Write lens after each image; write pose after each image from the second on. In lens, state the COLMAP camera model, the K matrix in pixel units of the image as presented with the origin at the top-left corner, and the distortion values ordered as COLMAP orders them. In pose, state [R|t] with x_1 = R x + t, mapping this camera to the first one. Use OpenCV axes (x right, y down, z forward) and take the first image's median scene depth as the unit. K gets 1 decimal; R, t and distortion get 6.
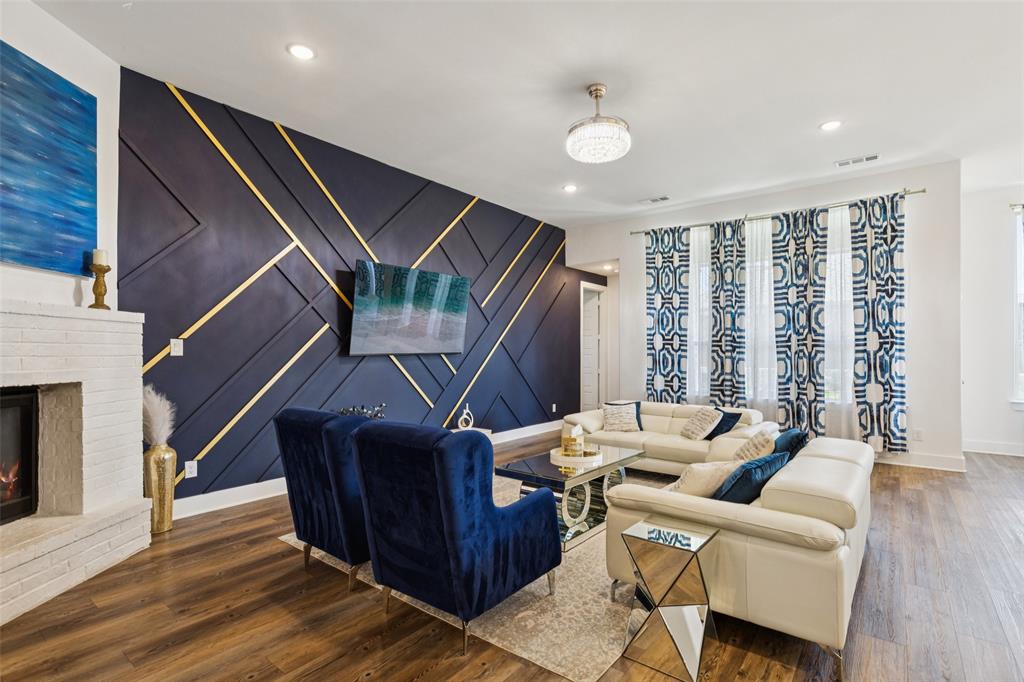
lens RADIAL K [[489.6, 0, 512.3], [0, 489.6, 348.9], [0, 0, 1]] dist [-0.002962, -0.000376]
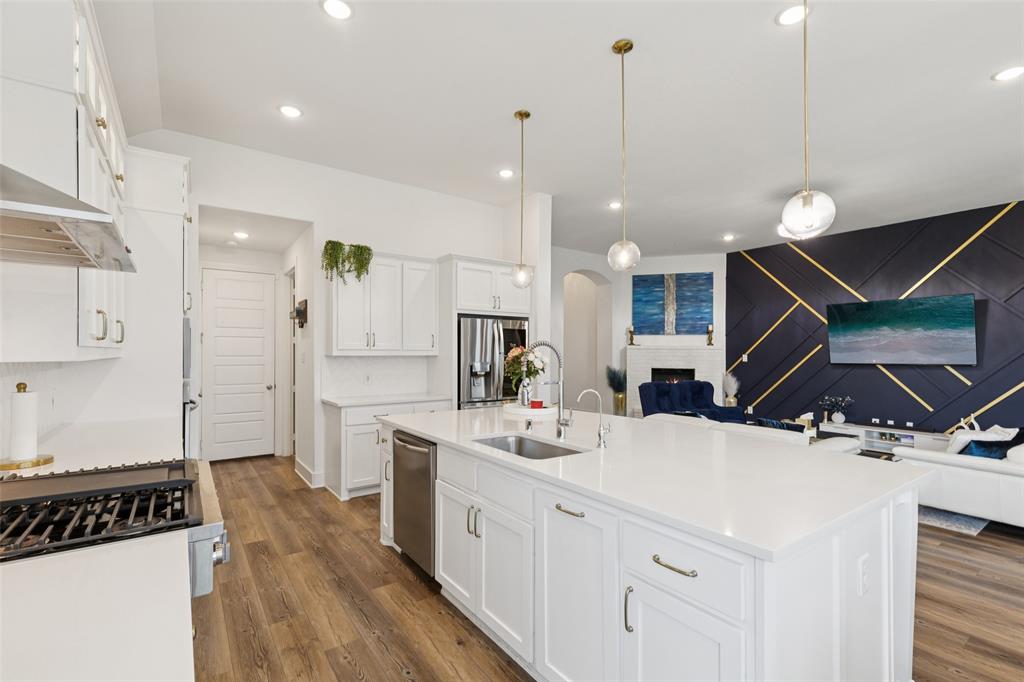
lens RADIAL K [[460.5, 0, 515.1], [0, 460.5, 347.3], [0, 0, 1]] dist [0.004531, -0.000127]
pose [[-0.276357, -0.010519, -0.960998, 1.157024], [-0.000429, 0.999941, -0.010822, -0.019931], [0.961055, -0.002578, -0.276345, 0.340740]]
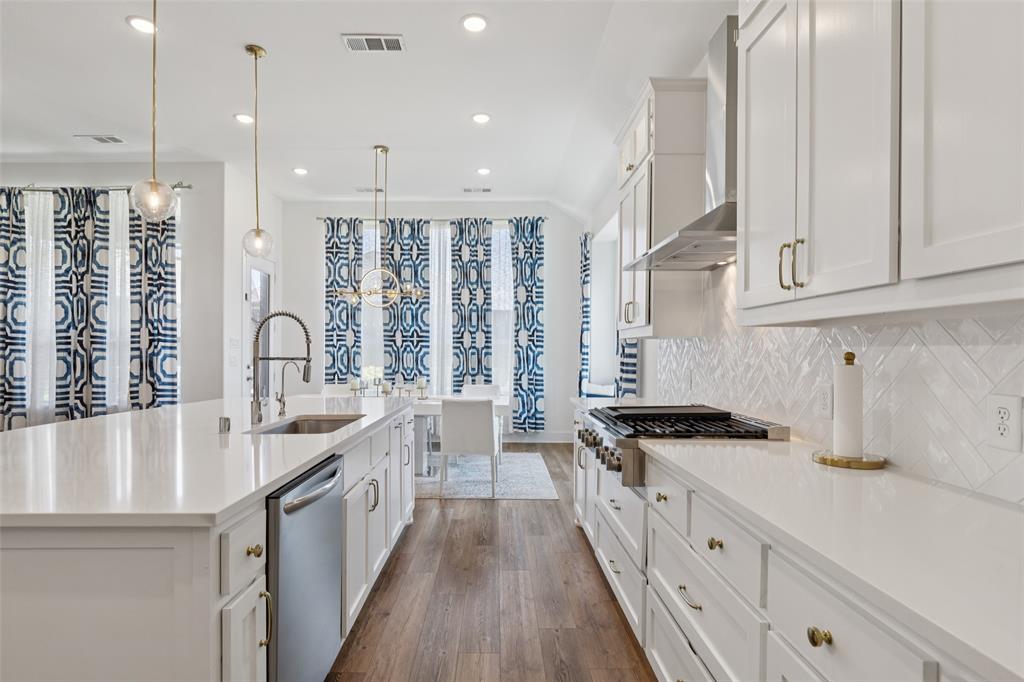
lens RADIAL K [[523.9, 0, 495.2], [0, 523.9, 344.9], [0, 0, 1]] dist [-0.000856, -0.000150]
pose [[0.791299, 0.005545, 0.611404, 0.614478], [-0.003130, 0.999983, -0.005019, -0.000045], [-0.611421, 0.002058, 0.791303, -0.196931]]
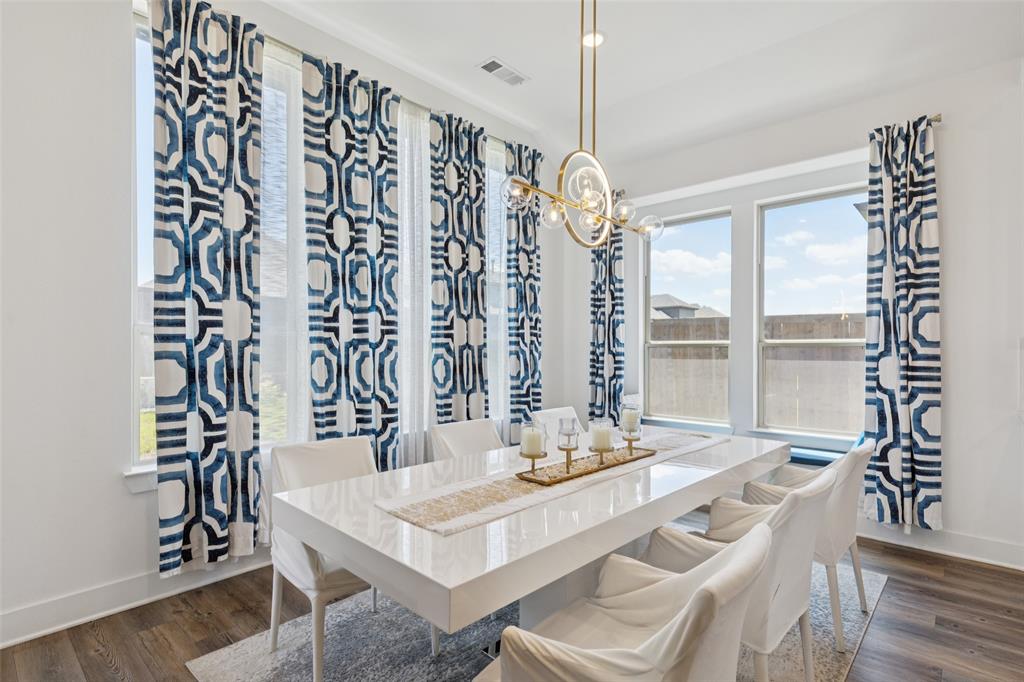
lens RADIAL K [[499.7, 0, 514.5], [0, 499.7, 350.5], [0, 0, 1]] dist [-0.001249, 0.000252]
pose [[0.070777, -0.004493, 0.997482, 0.649900], [-0.006331, 0.999968, 0.004953, 0.003565], [-0.997472, -0.006666, 0.070747, 0.665748]]
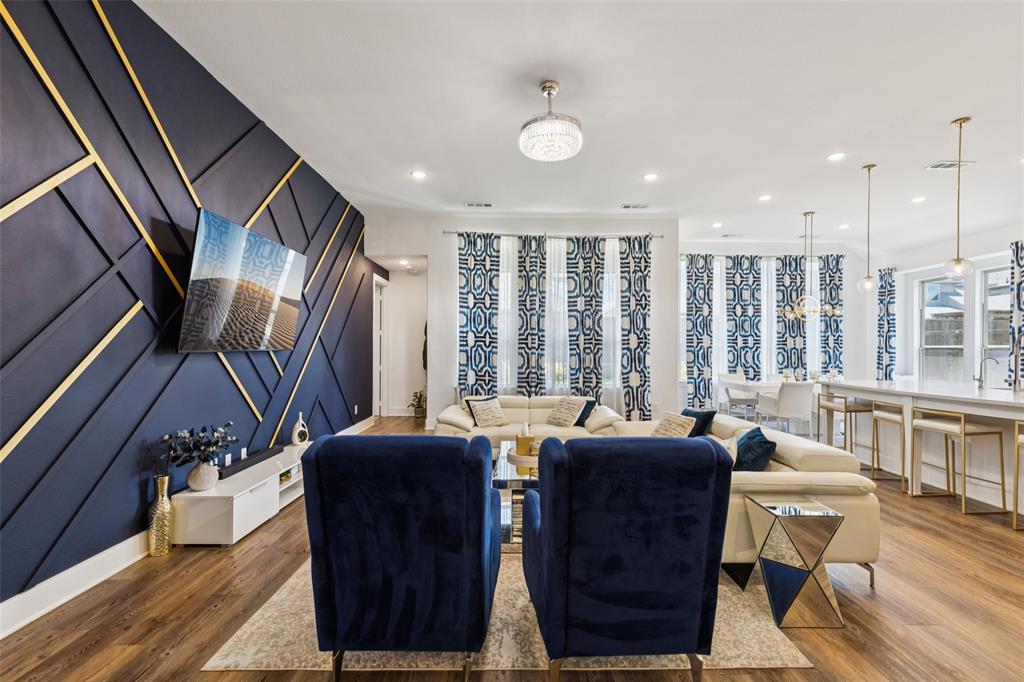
lens RADIAL K [[460.5, 0, 515.1], [0, 460.5, 347.3], [0, 0, 1]] dist [0.004531, -0.000127]
pose [[0.775826, 0.004661, 0.630930, -0.307485], [-0.007387, 0.999971, 0.001696, 0.001284], [-0.630904, -0.005976, 0.775838, 0.198478]]
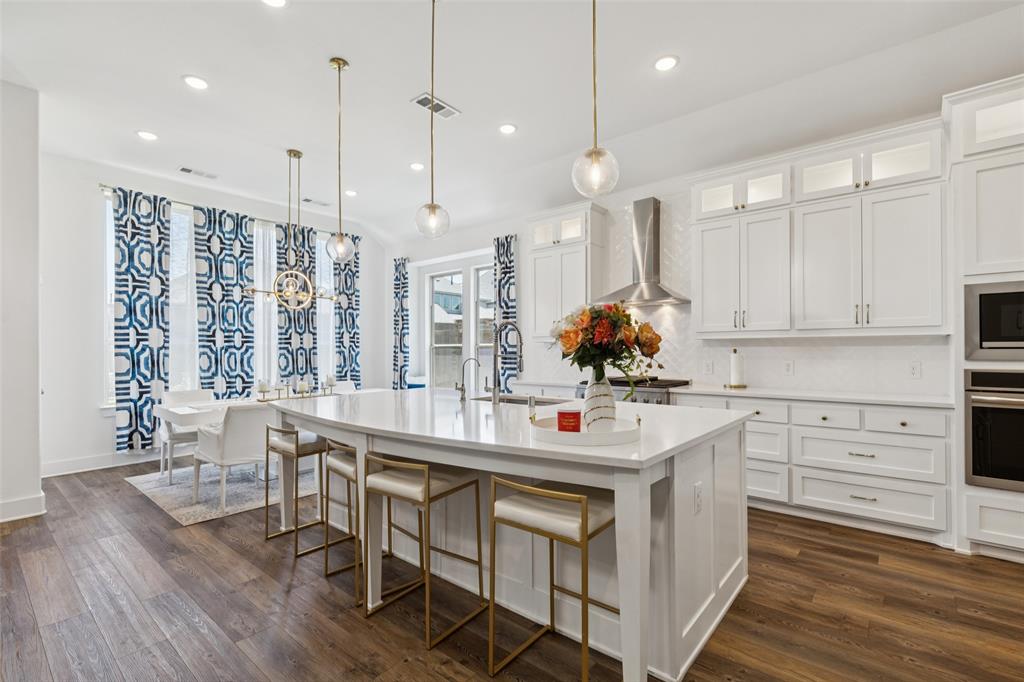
lens RADIAL K [[460.5, 0, 515.1], [0, 460.5, 347.3], [0, 0, 1]] dist [0.004531, -0.000127]
pose [[0.034126, 0.002336, 0.999415, 0.213234], [0.000570, 0.999997, -0.002357, 0.000948], [-0.999417, 0.000650, 0.034124, 0.223648]]
